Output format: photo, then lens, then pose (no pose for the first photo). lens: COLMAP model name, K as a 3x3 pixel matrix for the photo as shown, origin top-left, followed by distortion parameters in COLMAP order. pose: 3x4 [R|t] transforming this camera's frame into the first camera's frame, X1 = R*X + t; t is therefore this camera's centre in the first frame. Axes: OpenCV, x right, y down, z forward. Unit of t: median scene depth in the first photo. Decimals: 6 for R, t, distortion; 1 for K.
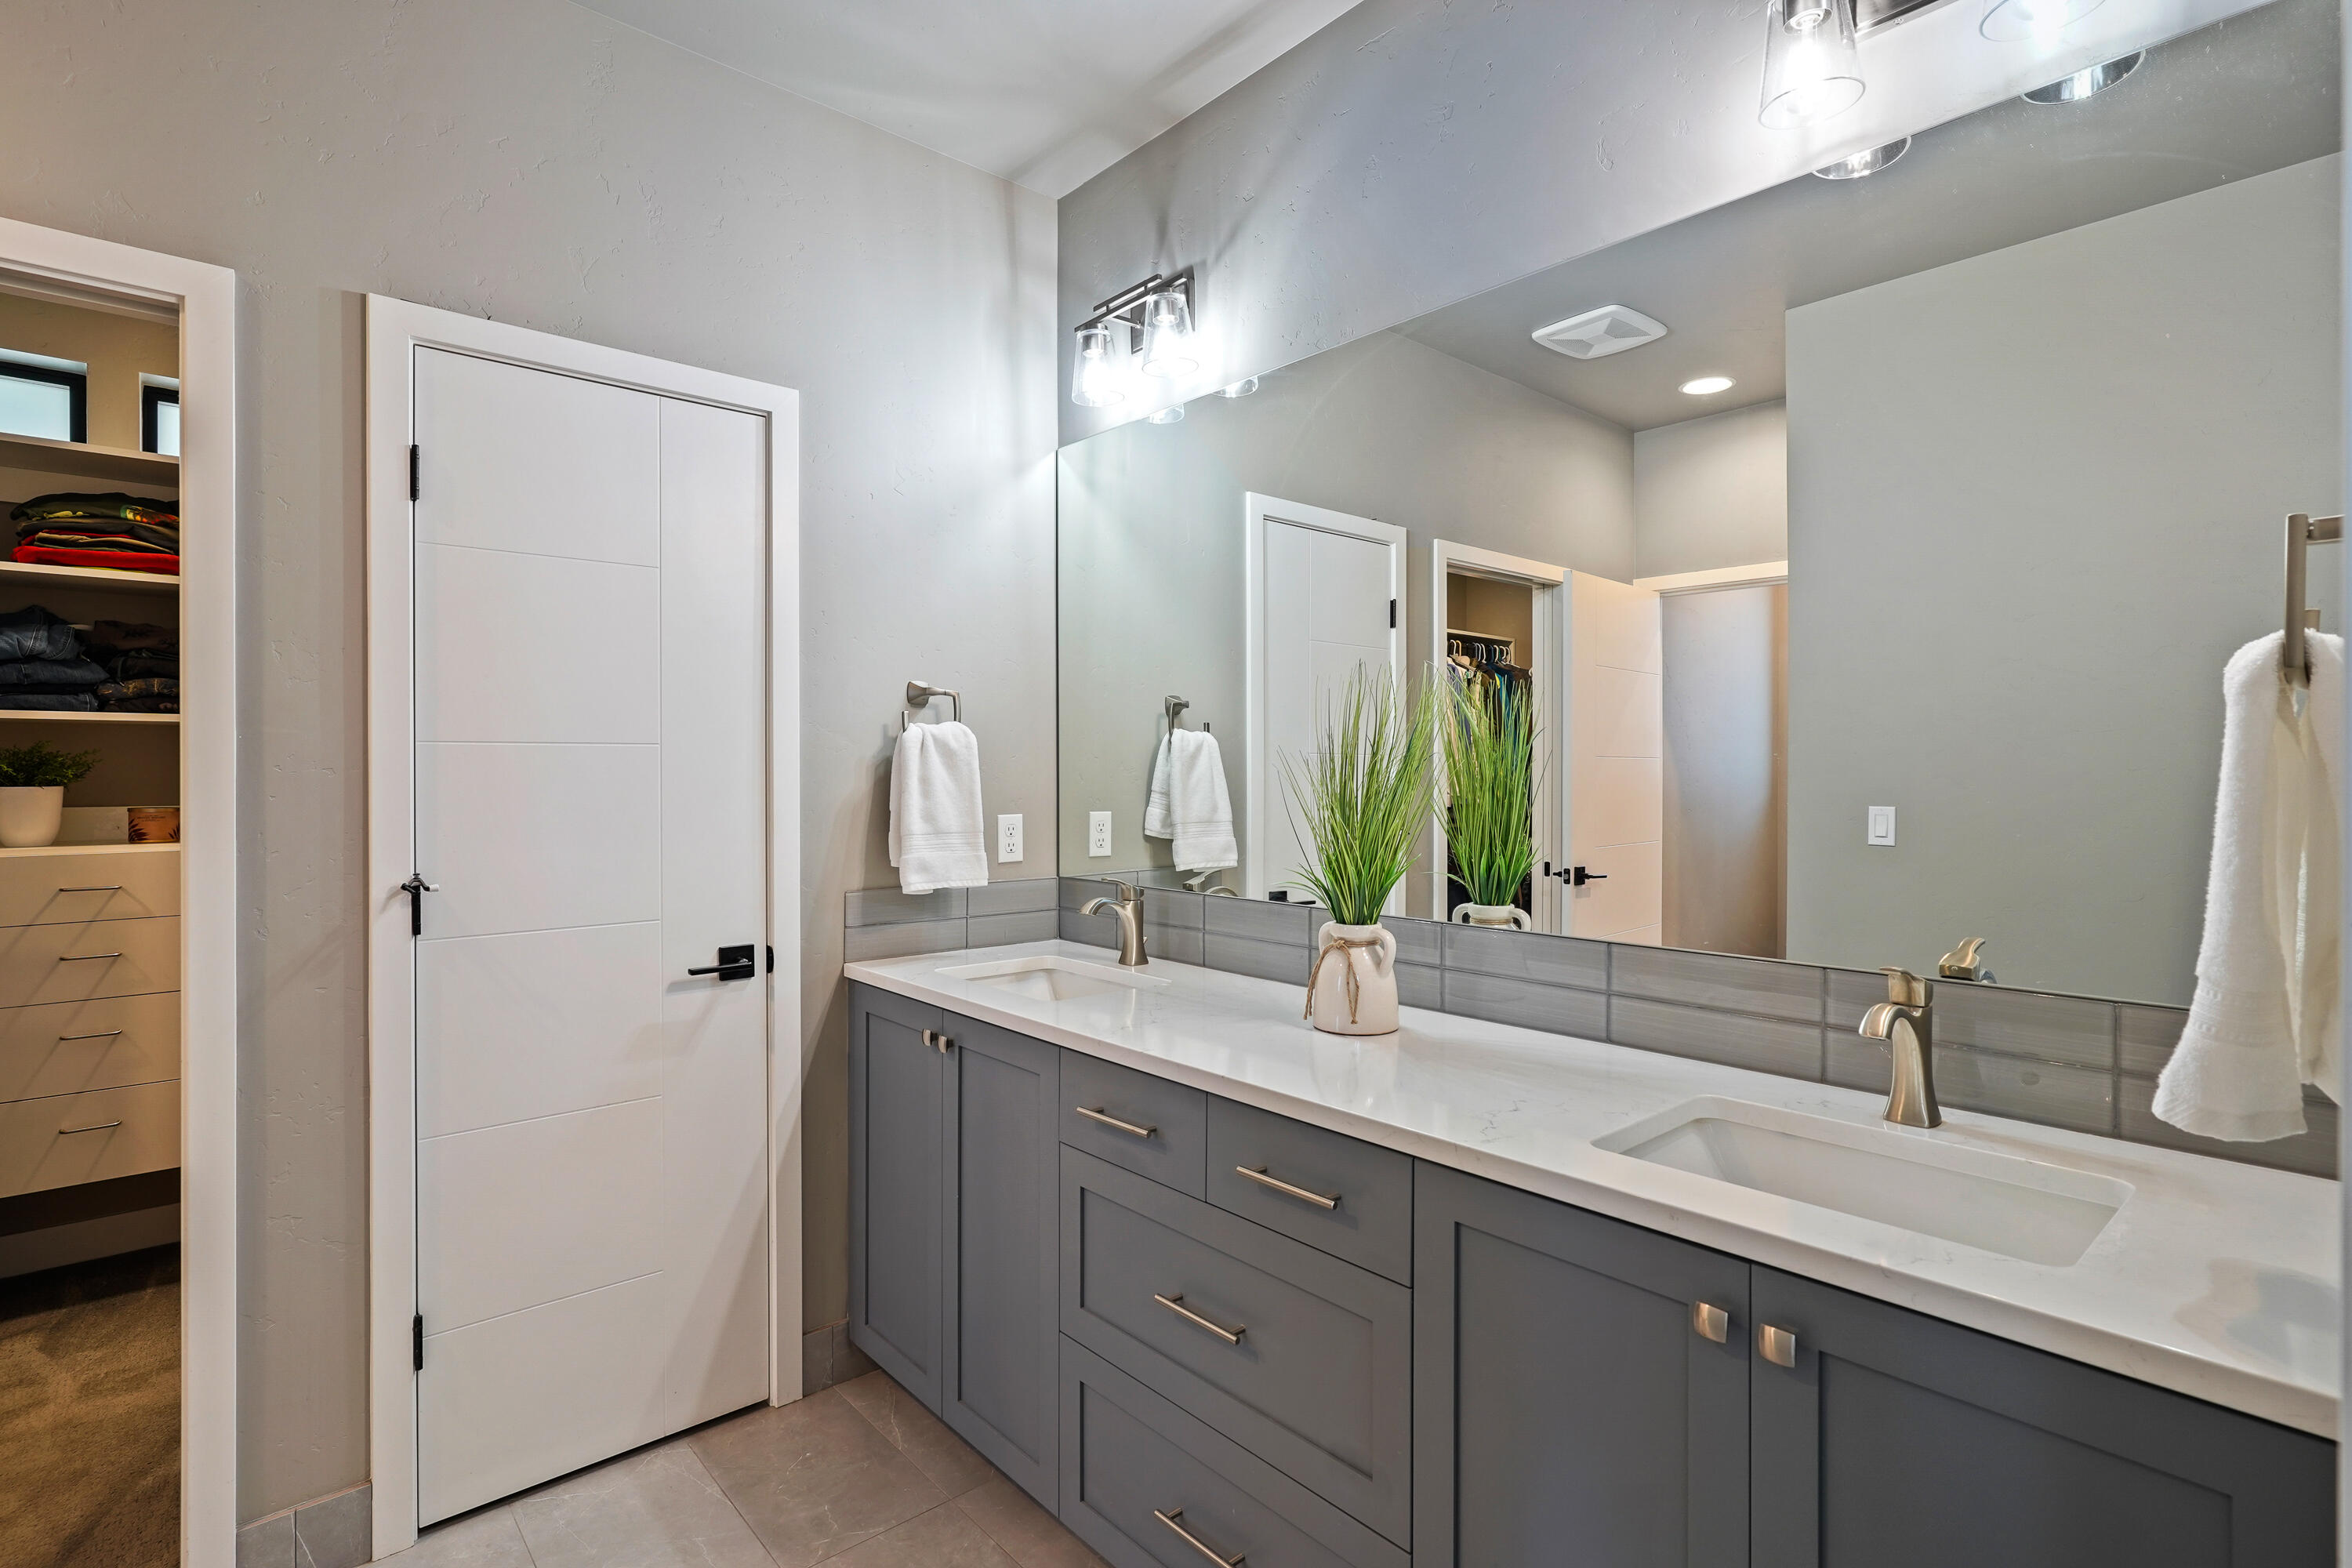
lens RADIAL K [[1145.6, 0, 1190.6], [0, 1145.6, 794.3], [0, 0, 1]] dist [-0.008140, 0.005184]
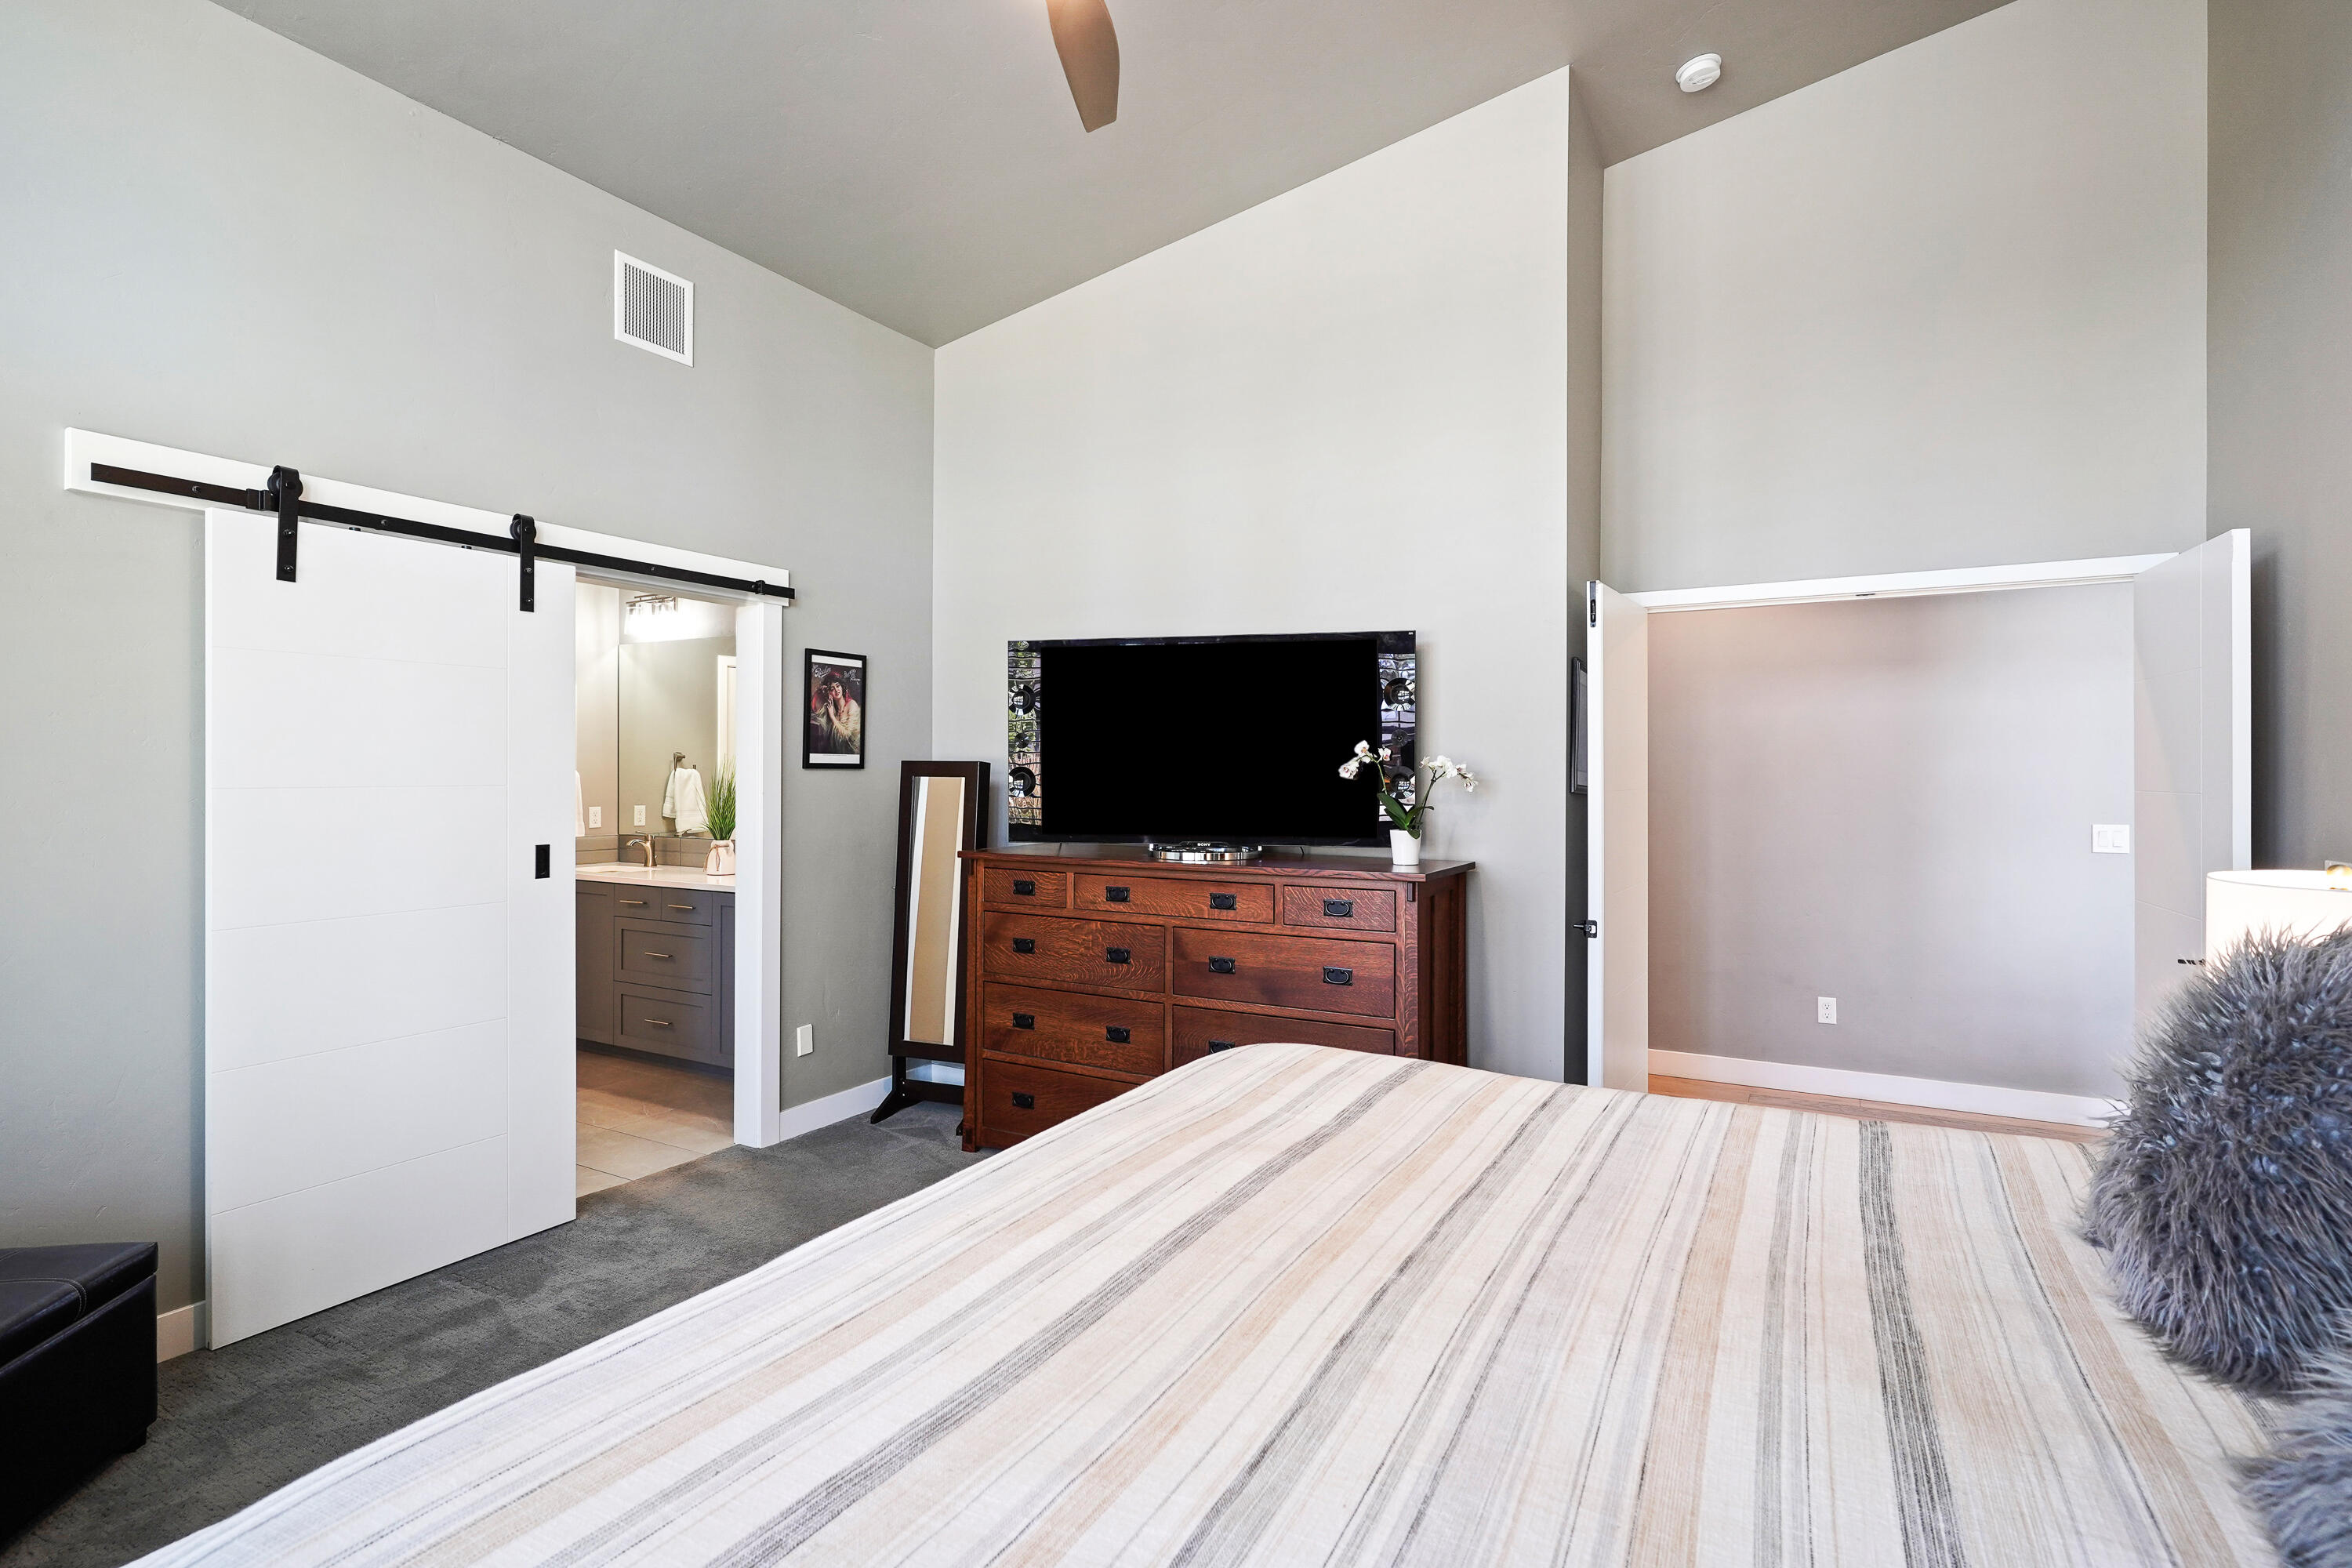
lens RADIAL K [[1145.6, 0, 1179.4], [0, 1145.6, 793.0], [0, 0, 1]] dist [-0.008140, 0.005184]
pose [[0.949409, 0.002629, 0.314032, 0.256057], [-0.000922, 0.999984, -0.005586, 0.002227], [-0.314041, 0.005014, 0.949396, -1.686846]]
